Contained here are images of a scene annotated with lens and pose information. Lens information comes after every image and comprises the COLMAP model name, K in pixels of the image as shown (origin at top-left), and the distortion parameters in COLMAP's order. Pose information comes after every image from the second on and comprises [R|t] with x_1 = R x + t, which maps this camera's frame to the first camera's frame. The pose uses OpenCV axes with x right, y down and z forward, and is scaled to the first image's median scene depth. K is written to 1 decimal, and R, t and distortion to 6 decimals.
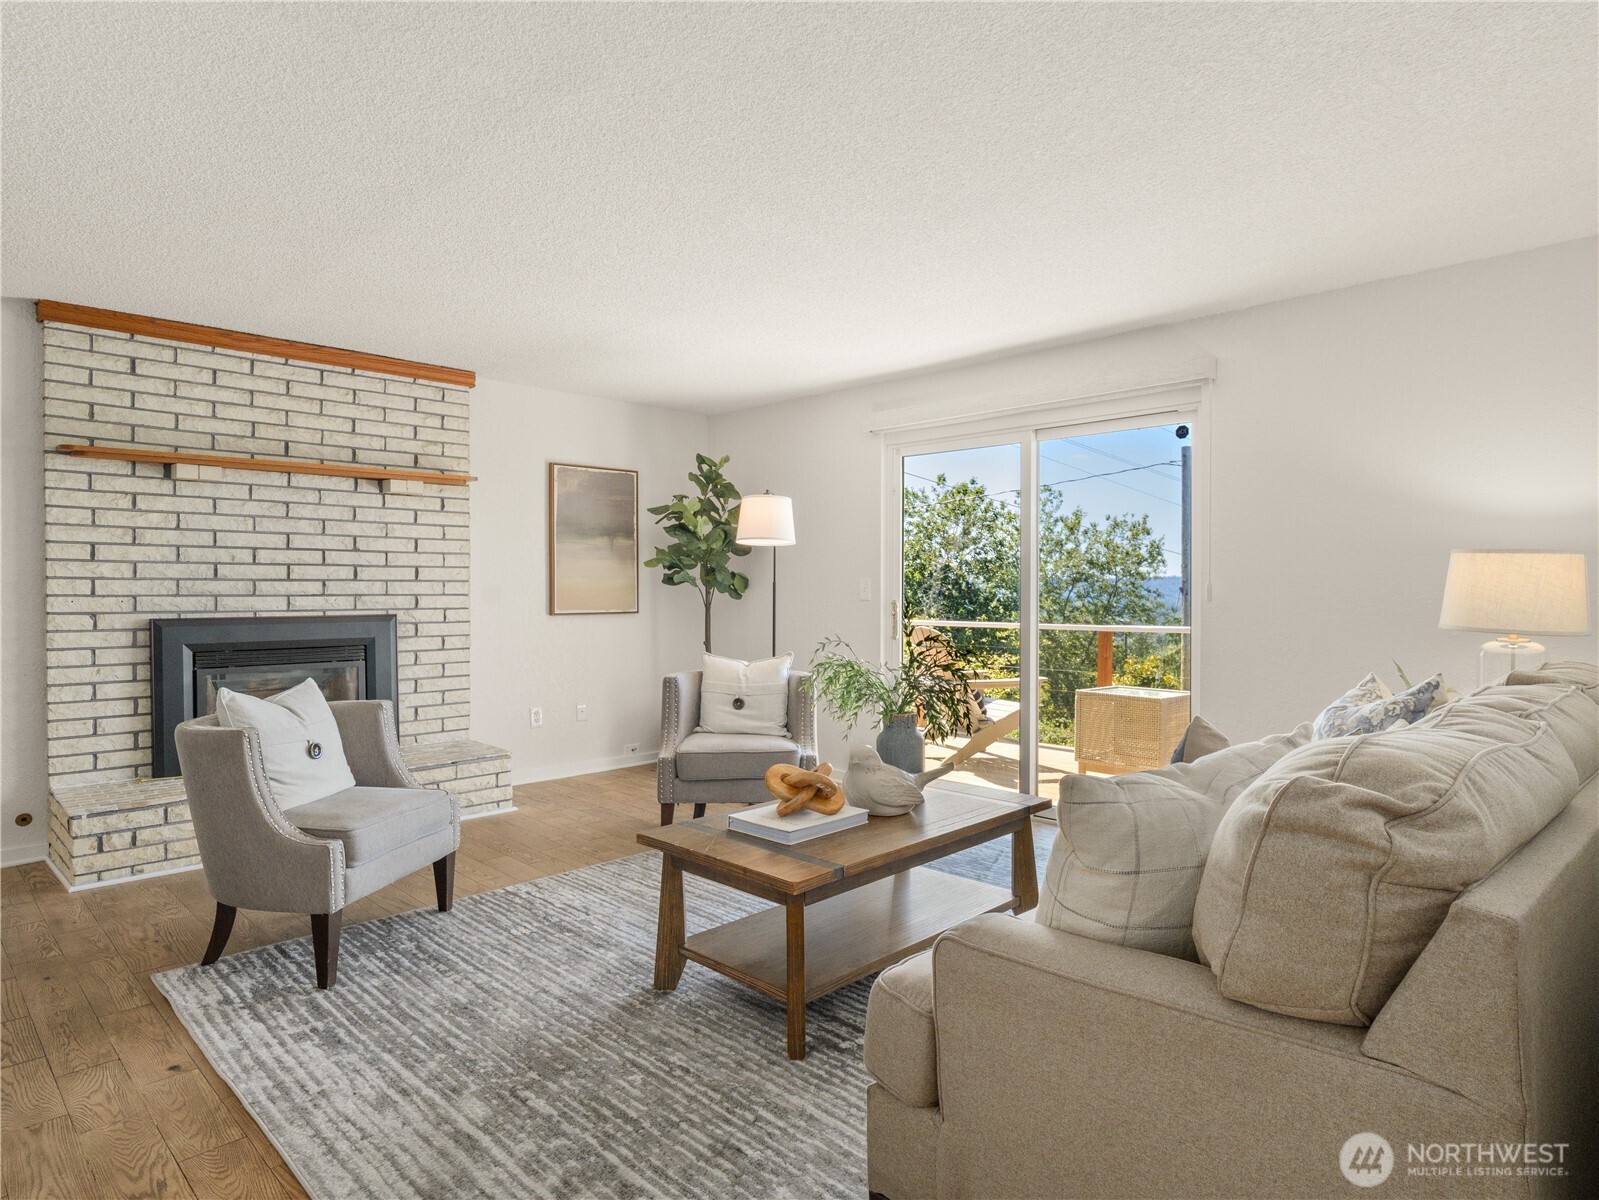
lens RADIAL K [[910.3, 0, 792.4], [0, 910.3, 600.7], [0, 0, 1]] dist [0.005150, -0.000736]
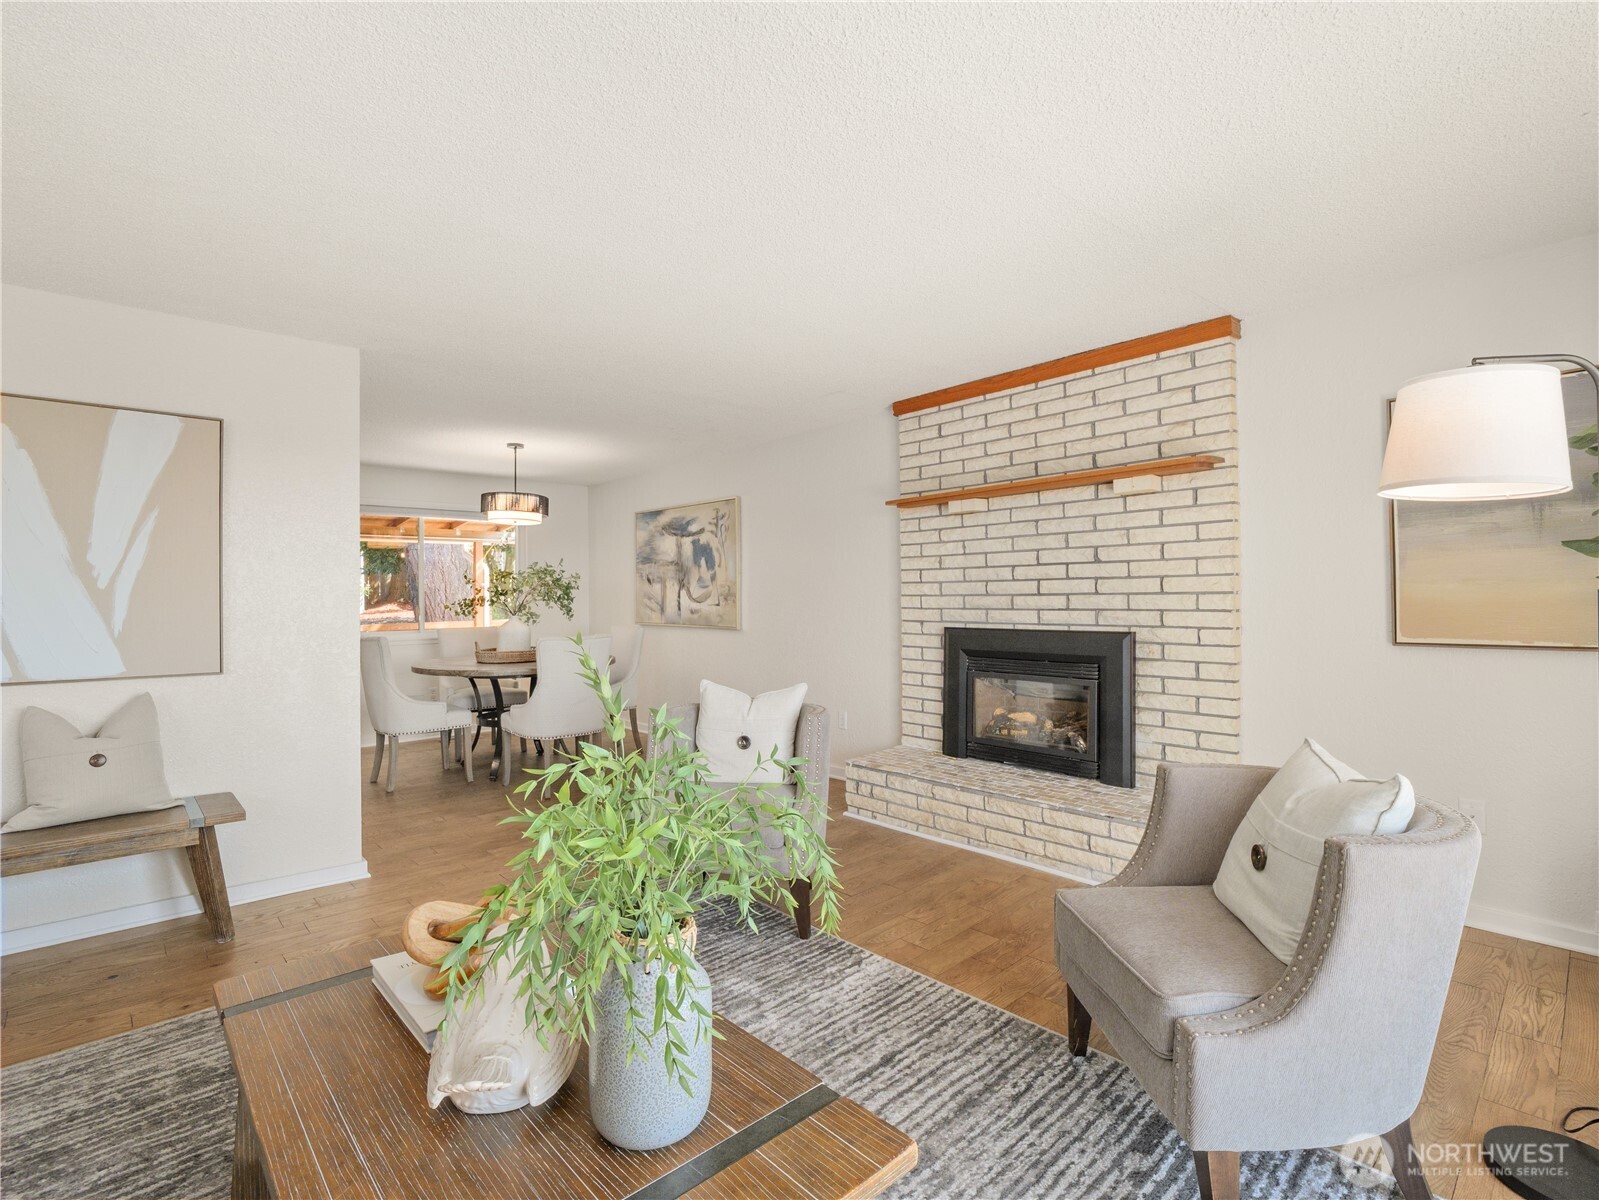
lens RADIAL K [[766.5, 0, 808.9], [0, 766.5, 594.4], [0, 0, 1]] dist [-0.007555, -0.000477]
pose [[-0.020024, -0.006577, -0.999778, 0.324191], [-0.005979, 0.999961, -0.006458, -0.015646], [0.999782, 0.005848, -0.020062, 0.751787]]
